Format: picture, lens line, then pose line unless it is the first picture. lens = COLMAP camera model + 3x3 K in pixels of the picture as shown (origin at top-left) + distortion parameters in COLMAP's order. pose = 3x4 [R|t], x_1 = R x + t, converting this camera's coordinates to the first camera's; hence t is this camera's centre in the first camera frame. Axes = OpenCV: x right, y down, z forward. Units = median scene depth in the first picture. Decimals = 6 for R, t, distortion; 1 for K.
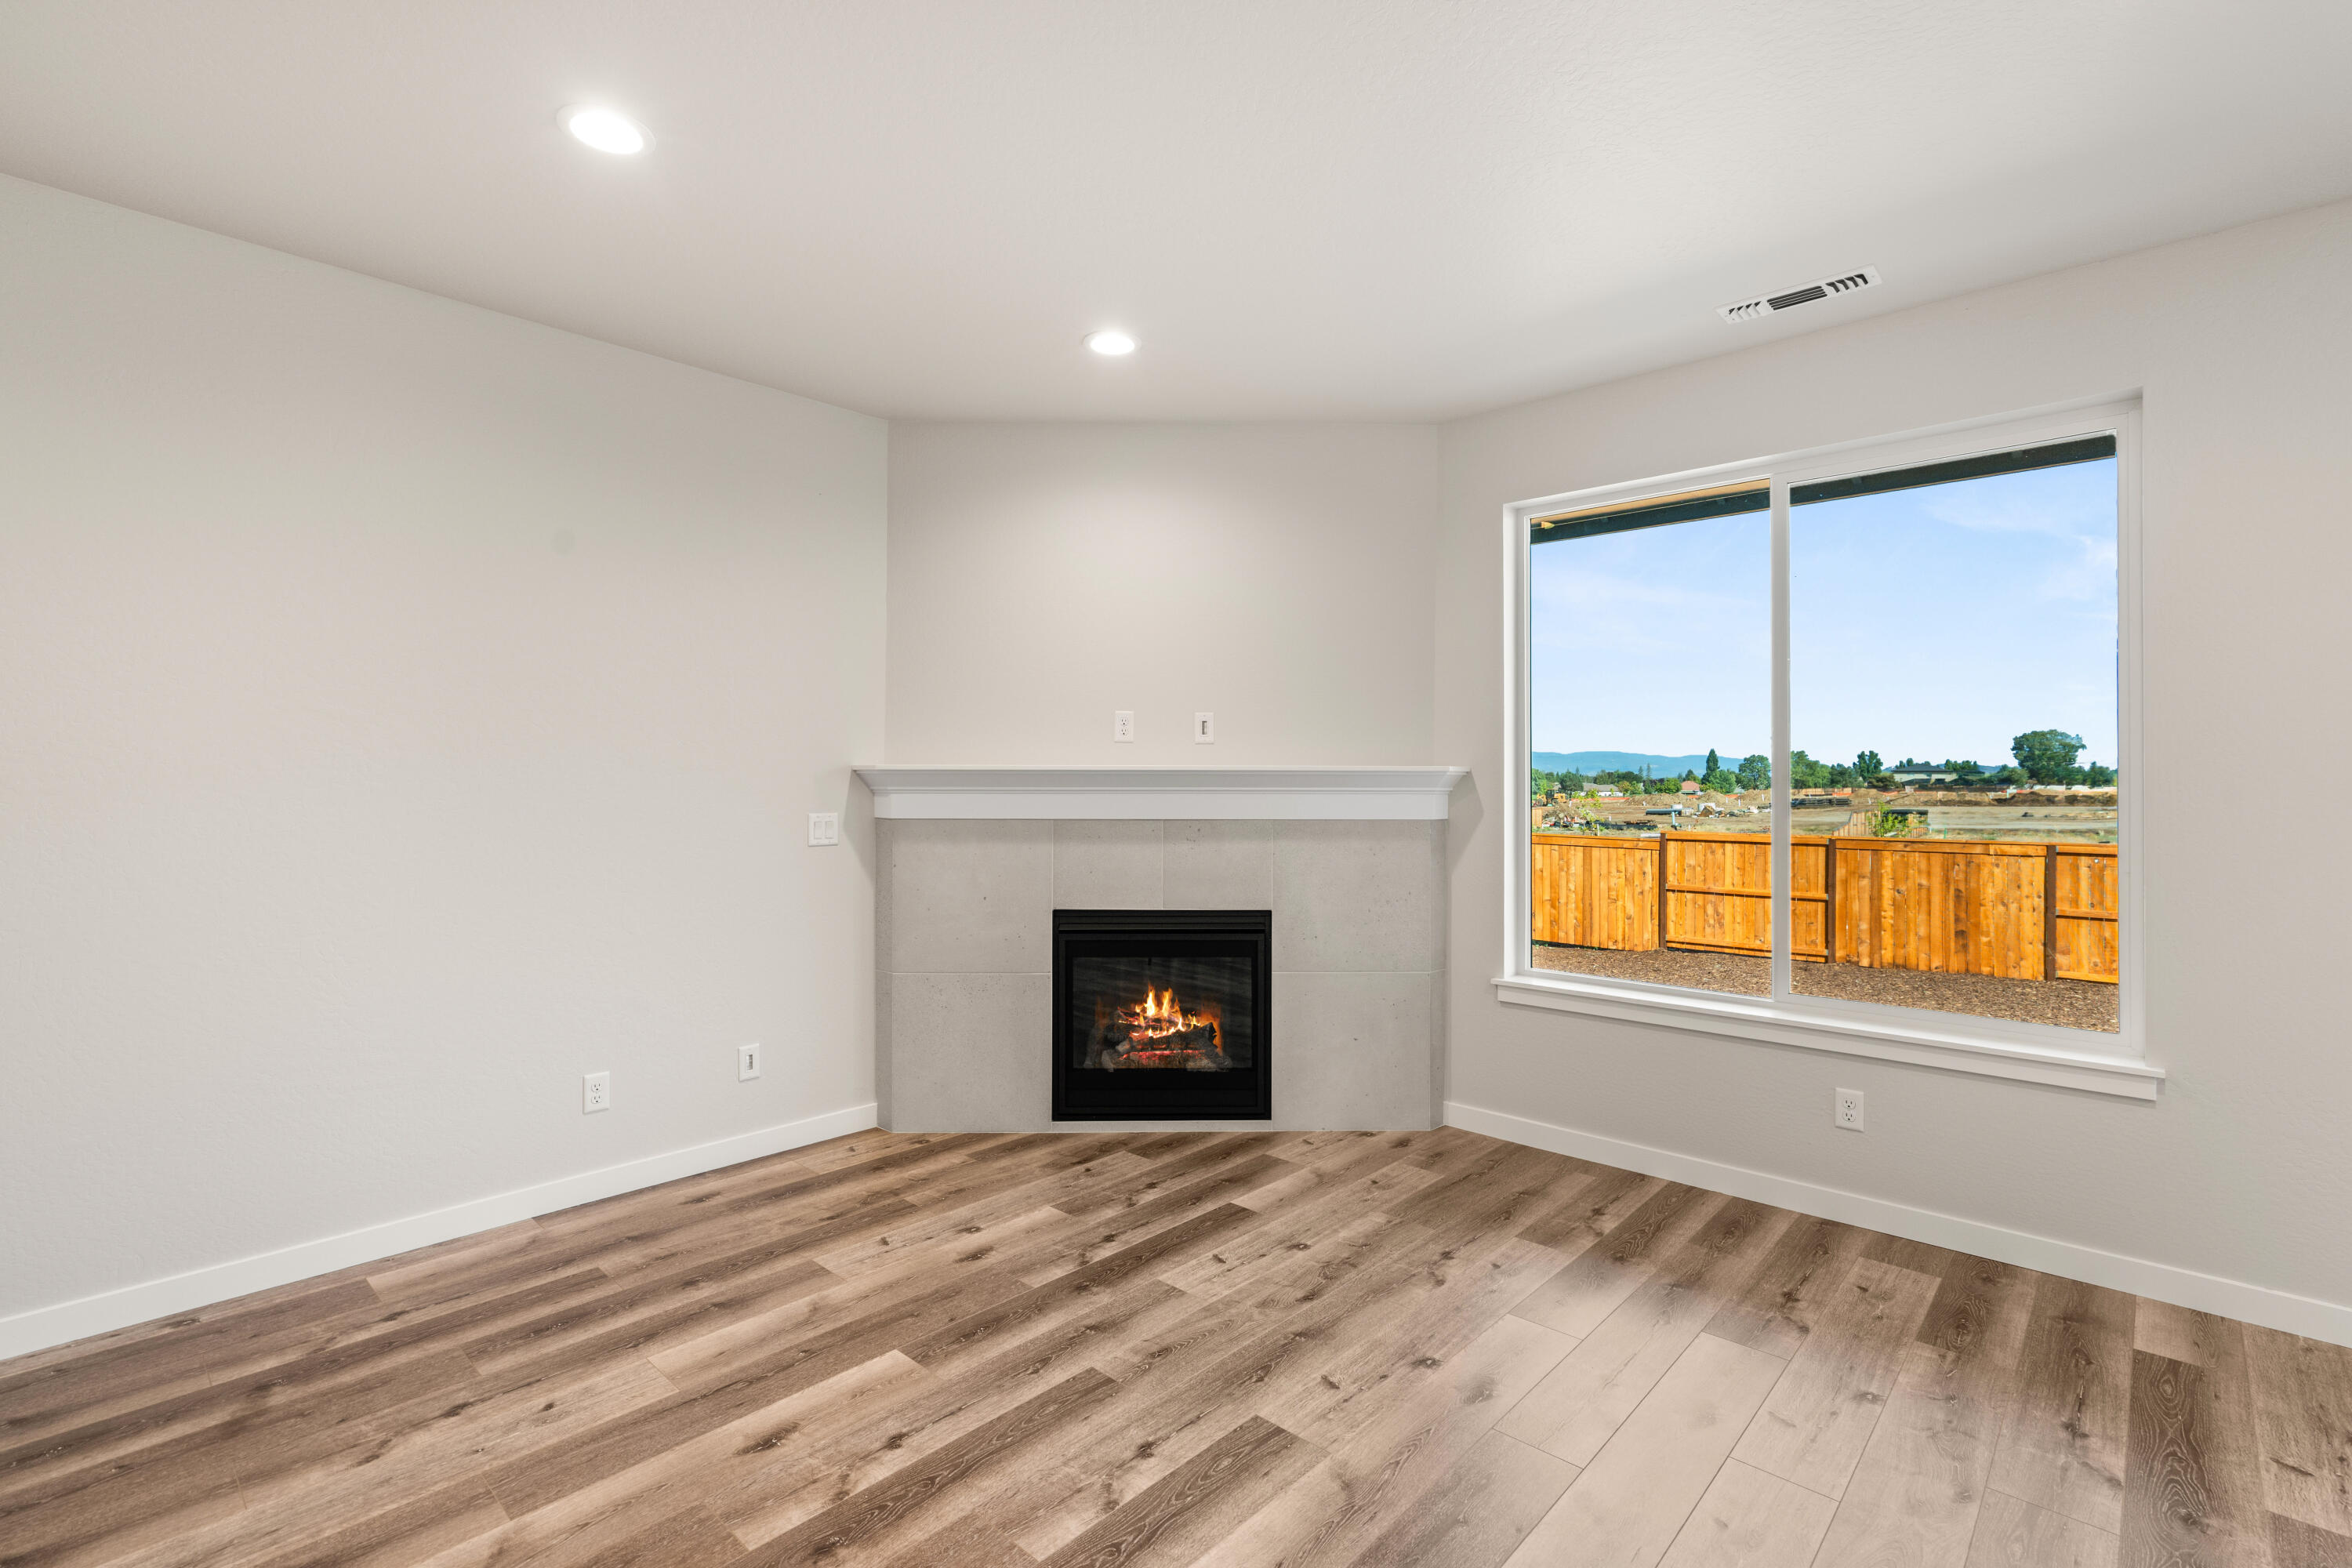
lens RADIAL K [[1064.6, 0, 1185.2], [0, 1064.6, 775.2], [0, 0, 1]] dist [0.000005, 0.000952]
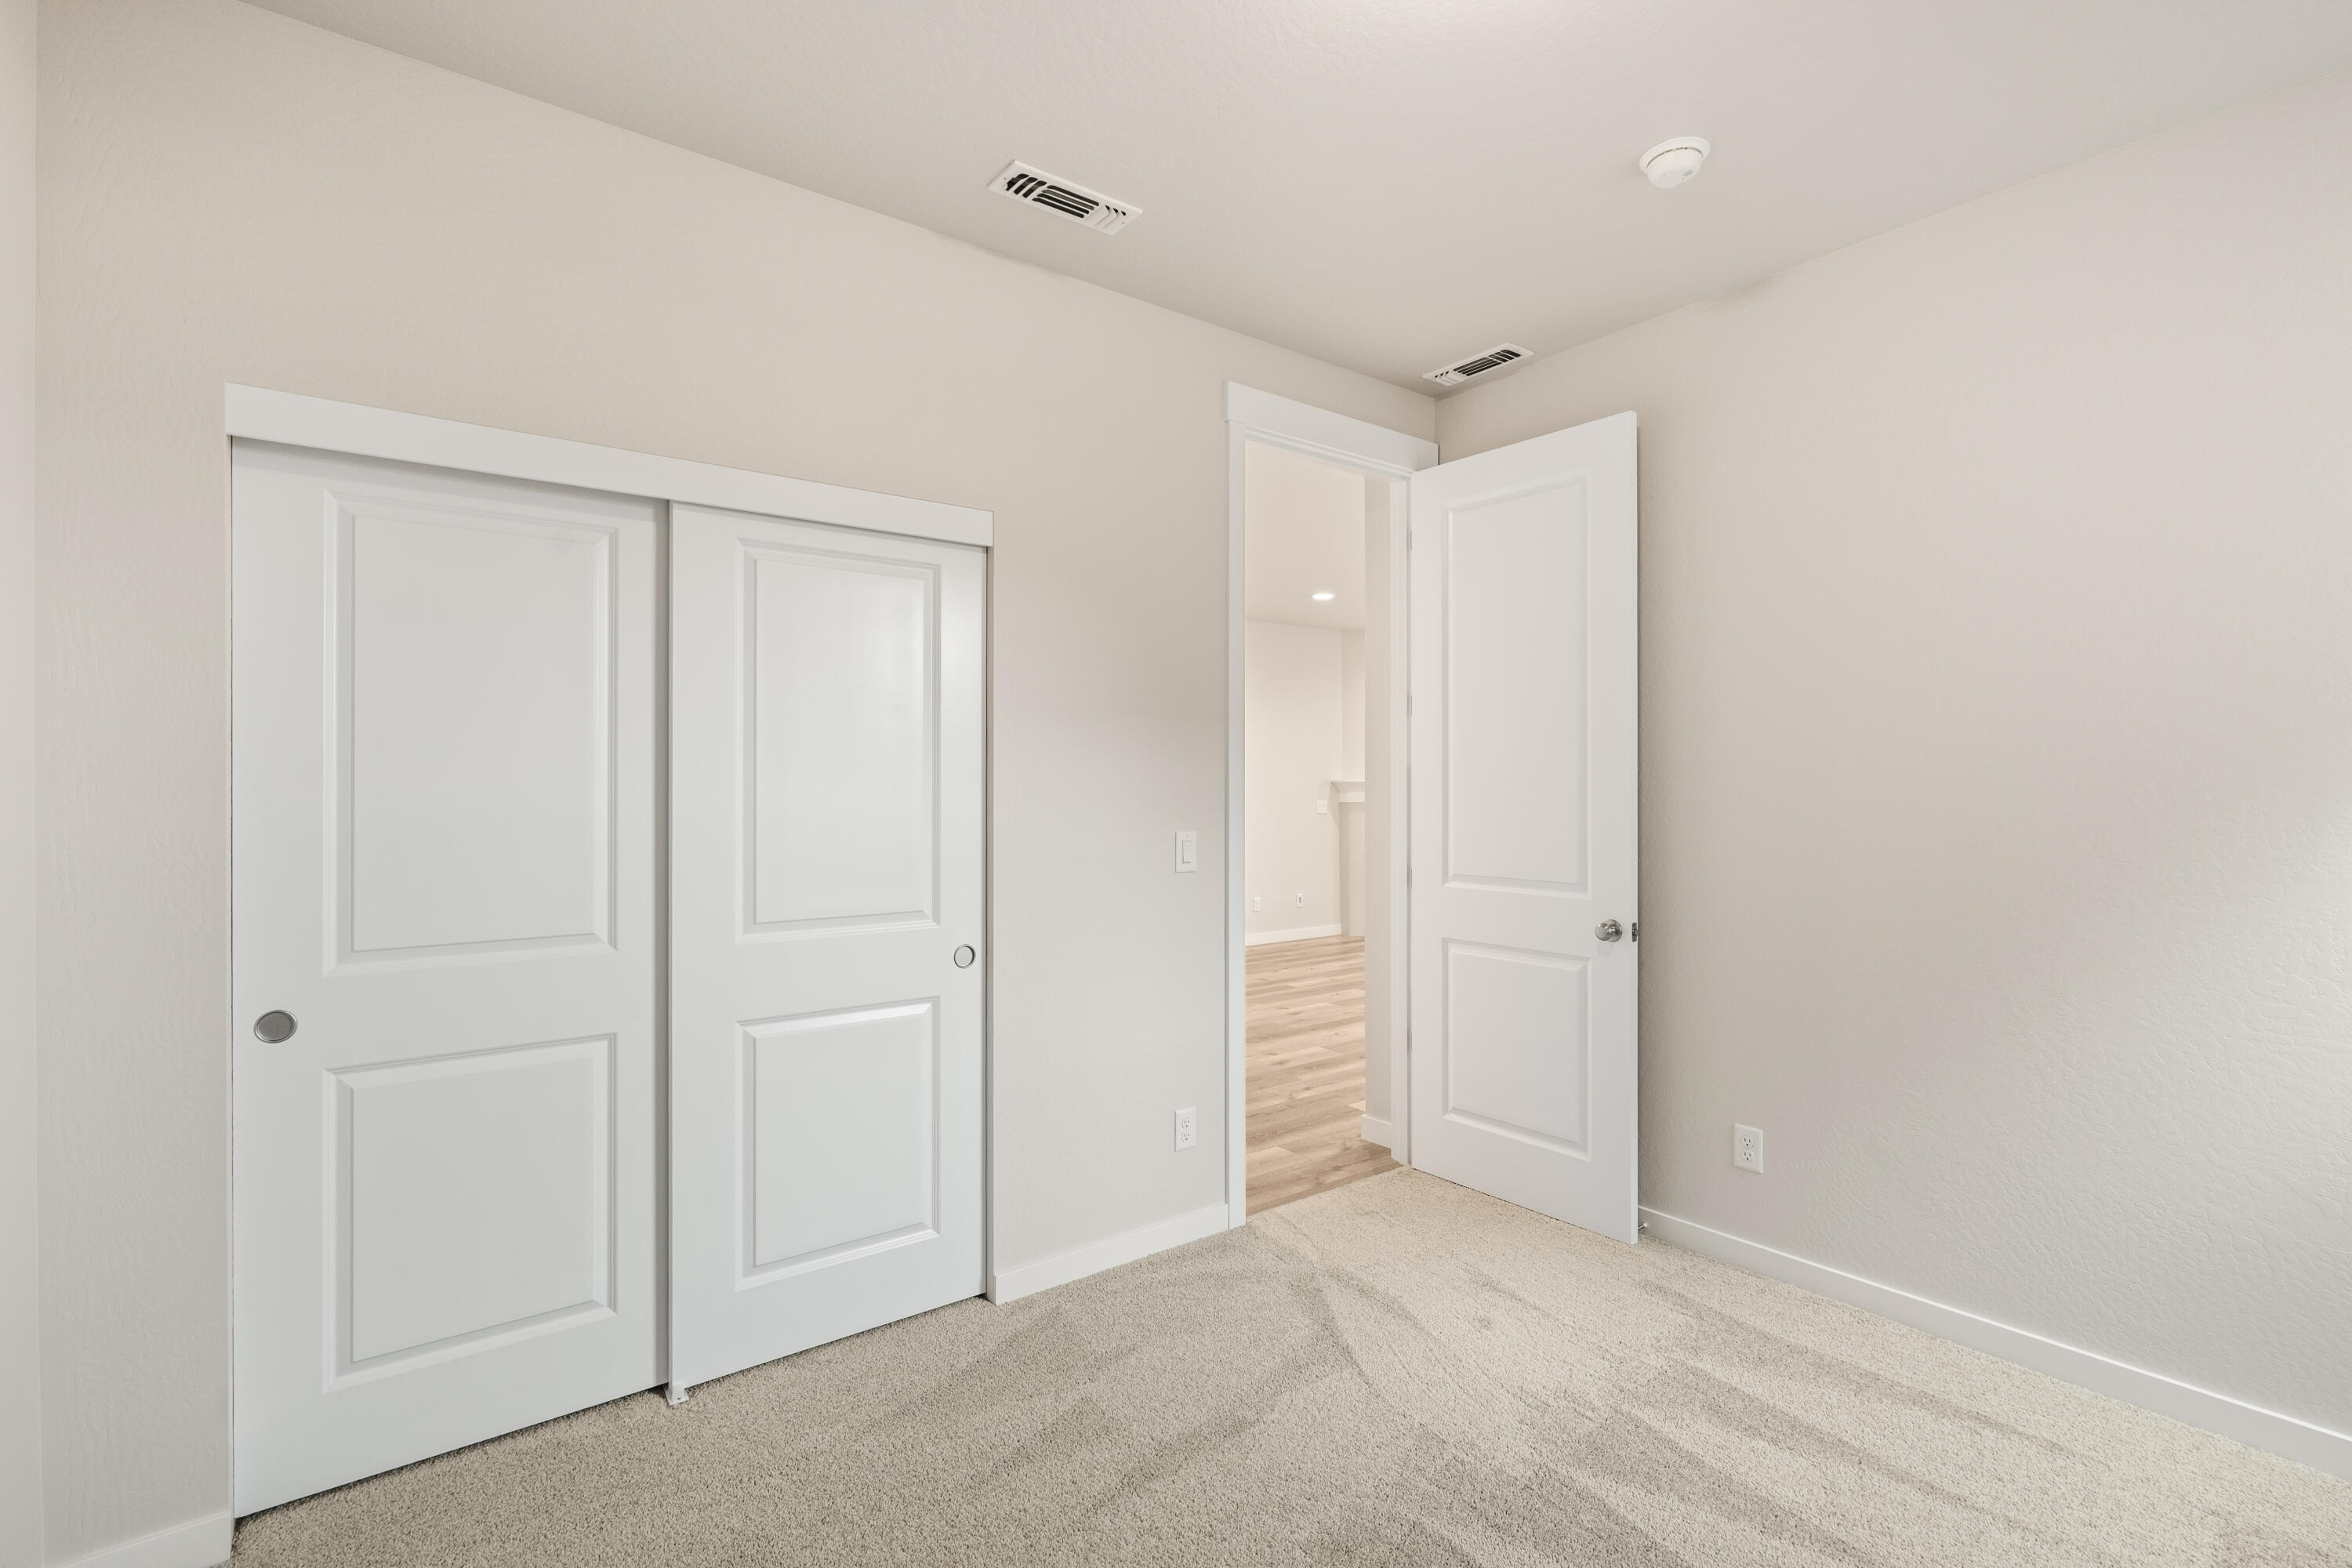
lens RADIAL K [[1064.6, 0, 1185.2], [0, 1064.6, 775.2], [0, 0, 1]] dist [0.000005, 0.000952]
pose [[0.985261, -0.005687, -0.170962, -0.269413], [0.005222, 0.999981, -0.003170, -0.016636], [0.170977, 0.002230, 0.985273, -1.630218]]
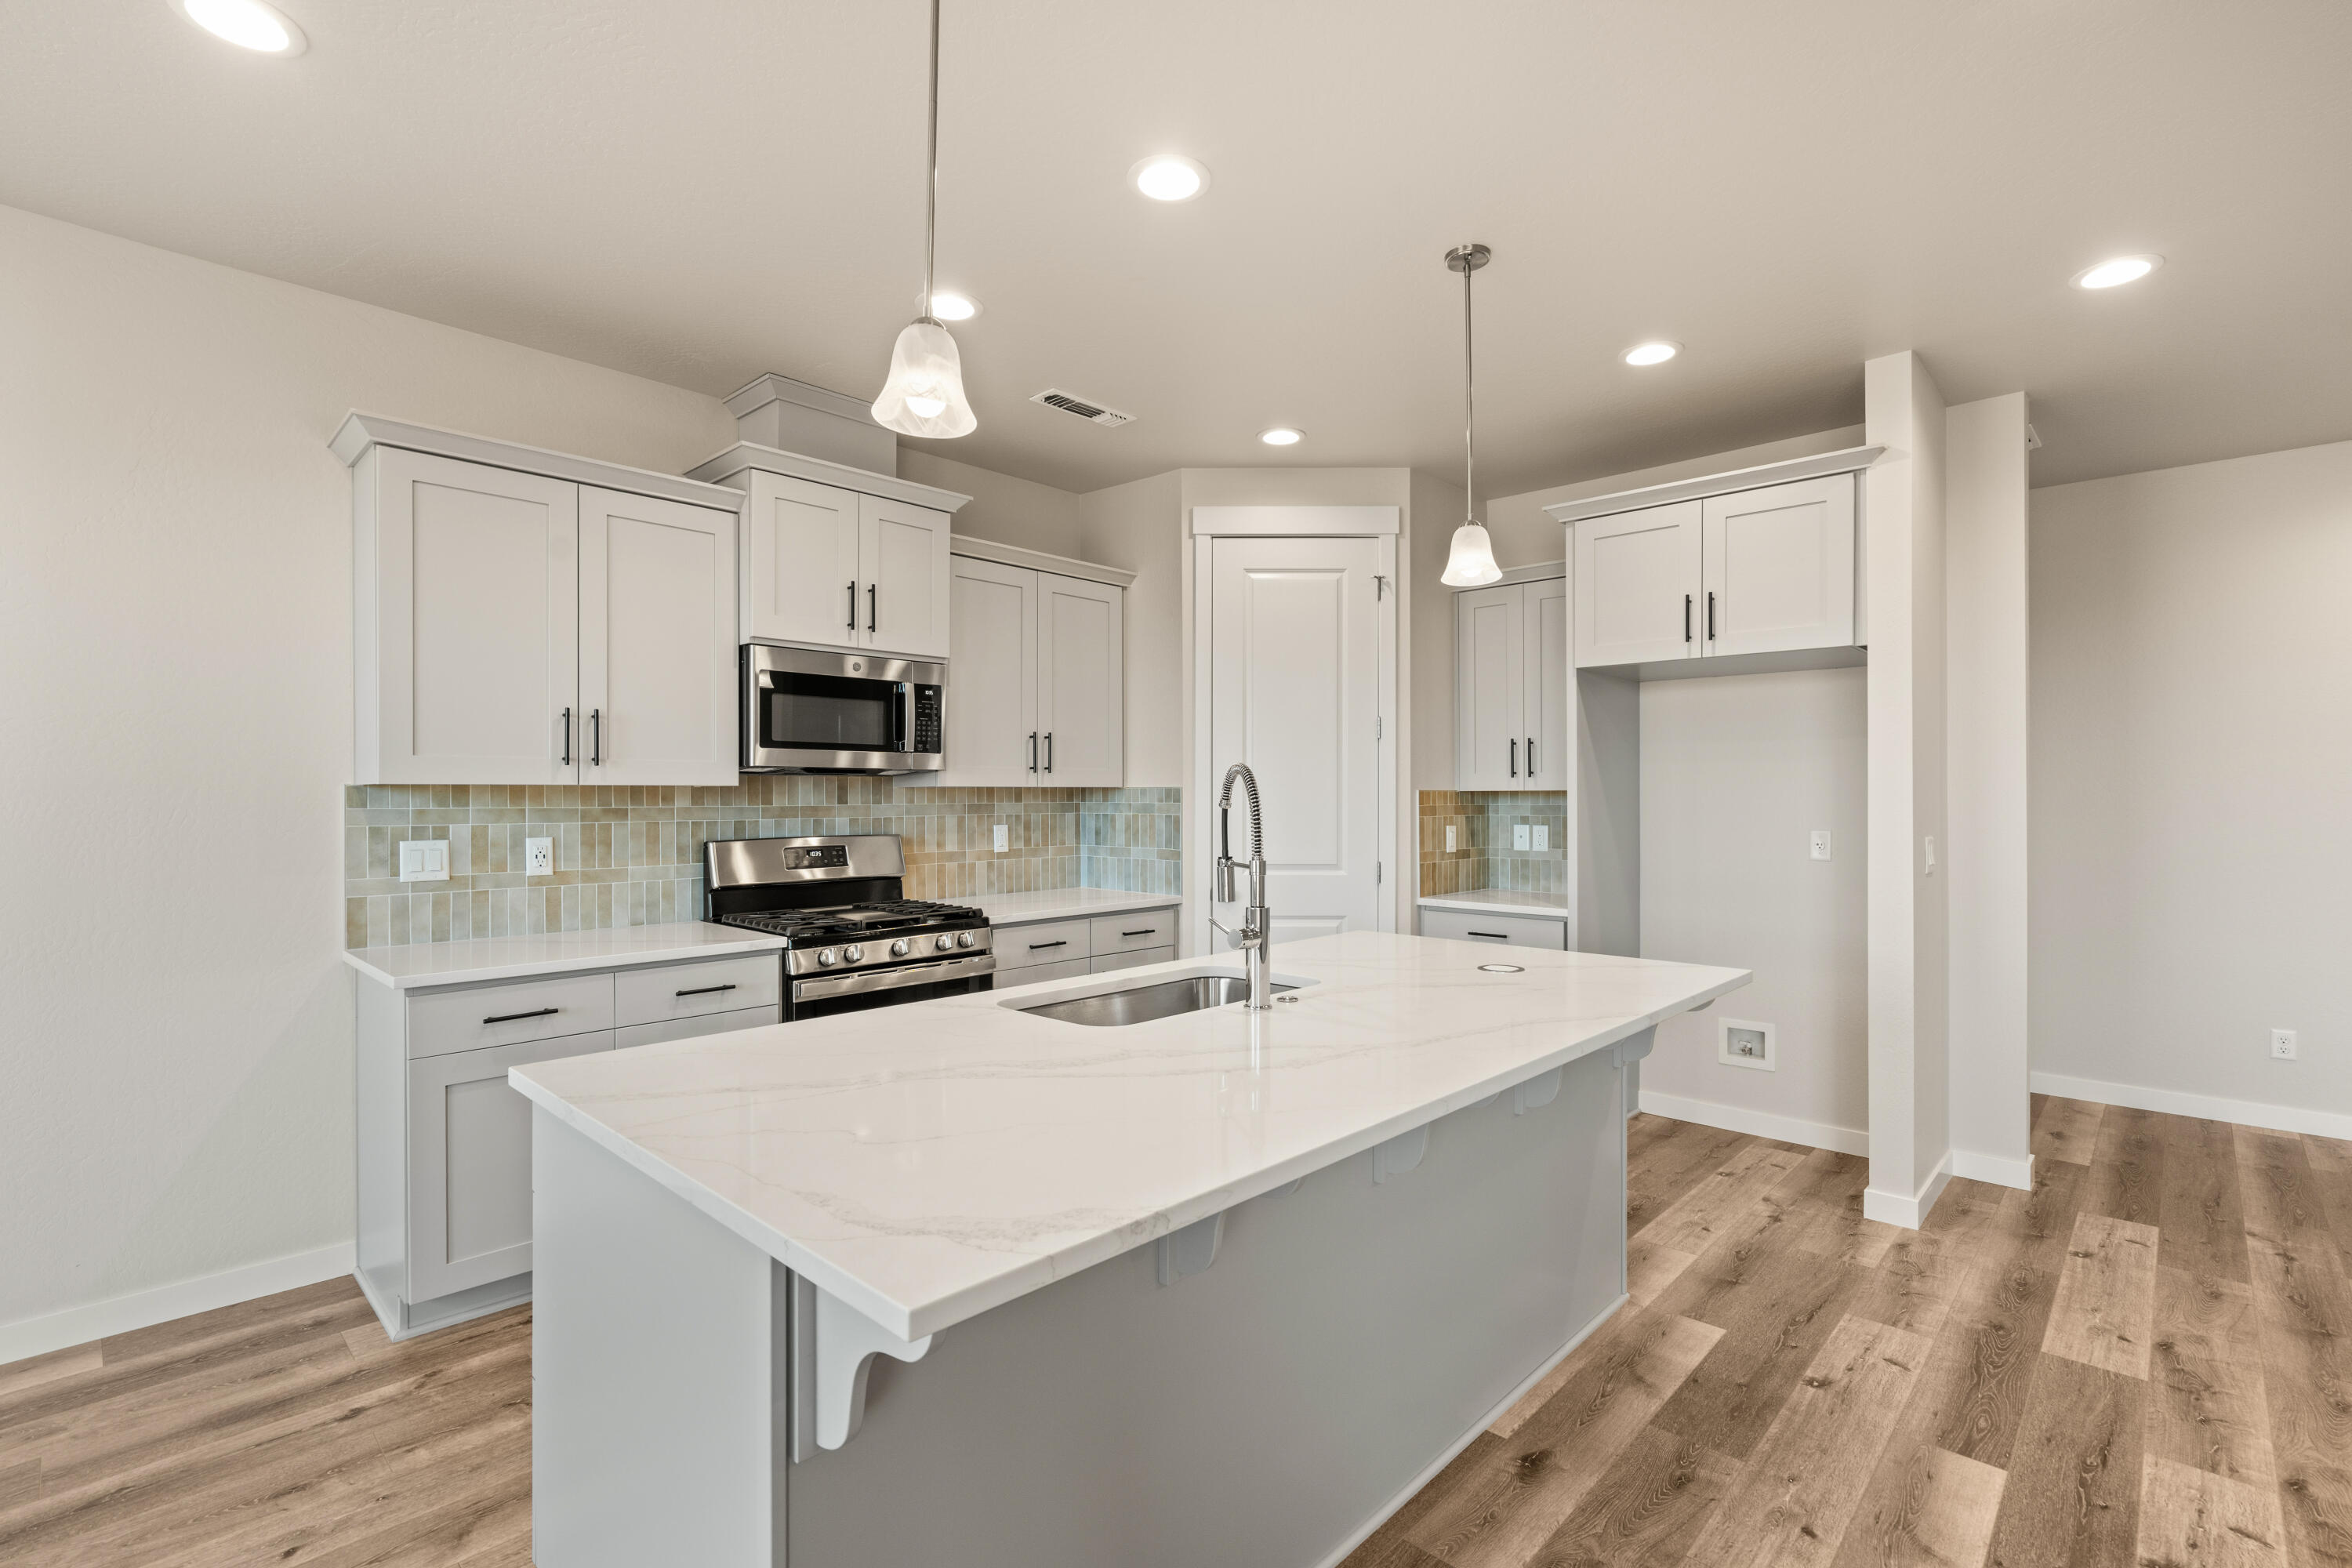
lens RADIAL K [[1062.5, 0, 1183.3], [0, 1062.5, 799.4], [0, 0, 1]] dist [-0.002249, 0.000425]
pose [[-0.999902, -0.004485, 0.013276, 0.582748], [-0.004475, 0.999990, 0.000752, -0.000483], [-0.013279, 0.000692, -0.999912, 0.682212]]
